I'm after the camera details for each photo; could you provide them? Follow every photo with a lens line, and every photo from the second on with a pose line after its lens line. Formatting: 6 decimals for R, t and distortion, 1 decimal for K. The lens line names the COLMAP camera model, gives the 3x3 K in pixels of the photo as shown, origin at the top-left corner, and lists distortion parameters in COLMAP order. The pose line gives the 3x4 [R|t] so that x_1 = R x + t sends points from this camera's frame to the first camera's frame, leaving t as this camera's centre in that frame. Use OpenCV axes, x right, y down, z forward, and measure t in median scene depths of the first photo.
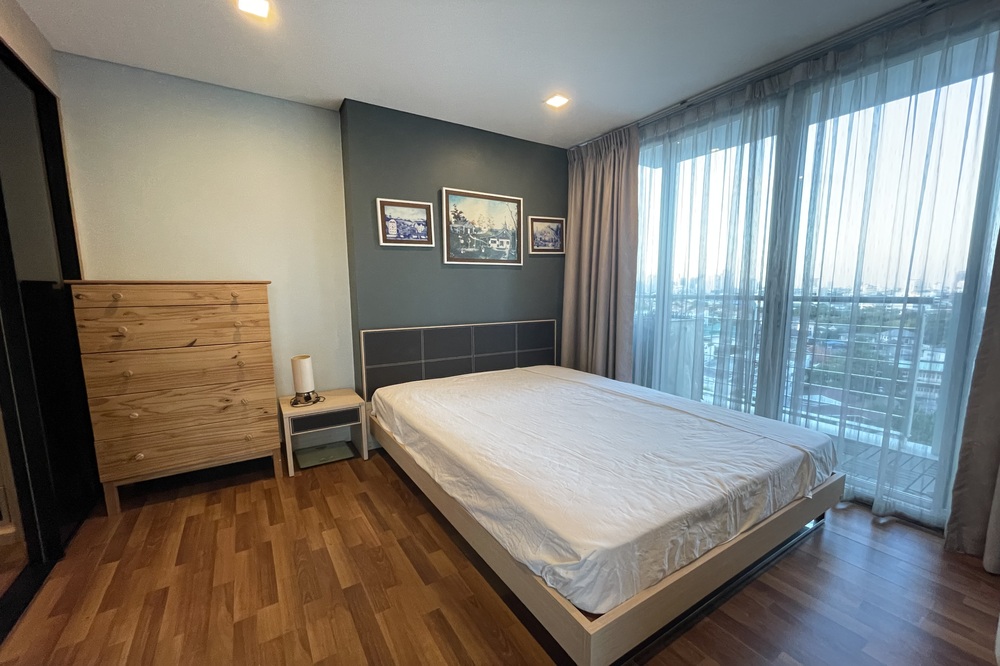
lens RADIAL K [[409.4, 0, 497.3], [0, 409.4, 338.5], [0, 0, 1]] dist [0.001178, 0.001245]
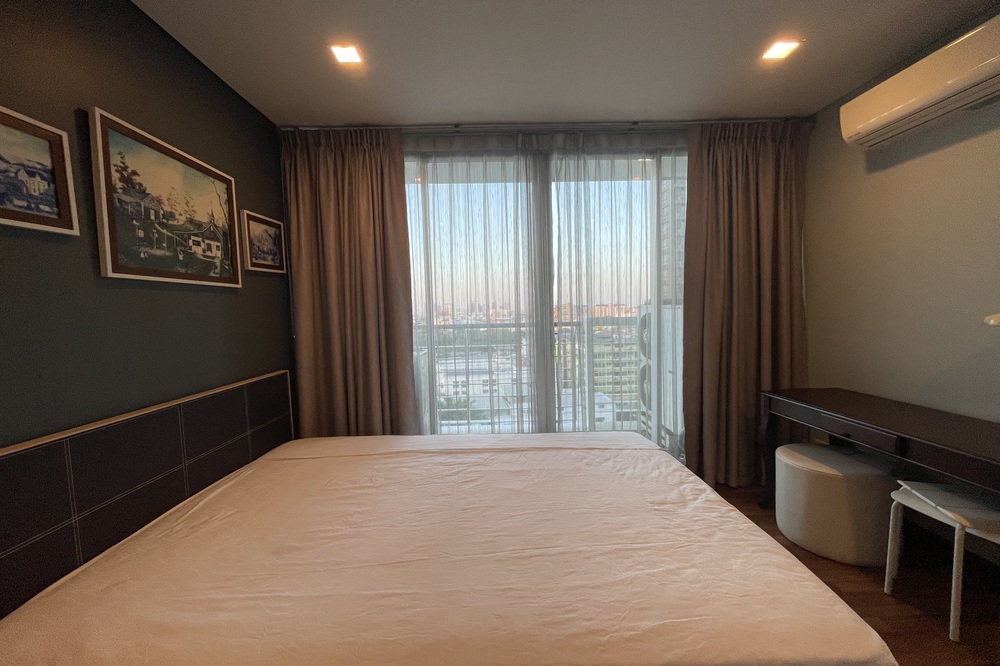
lens RADIAL K [[409.4, 0, 502.9], [0, 409.4, 331.3], [0, 0, 1]] dist [0.001178, 0.001245]
pose [[0.515662, -0.050230, 0.855319, -0.278337], [0.124974, 0.992013, -0.017088, -0.061076], [-0.847629, 0.115704, 0.517820, 0.397084]]
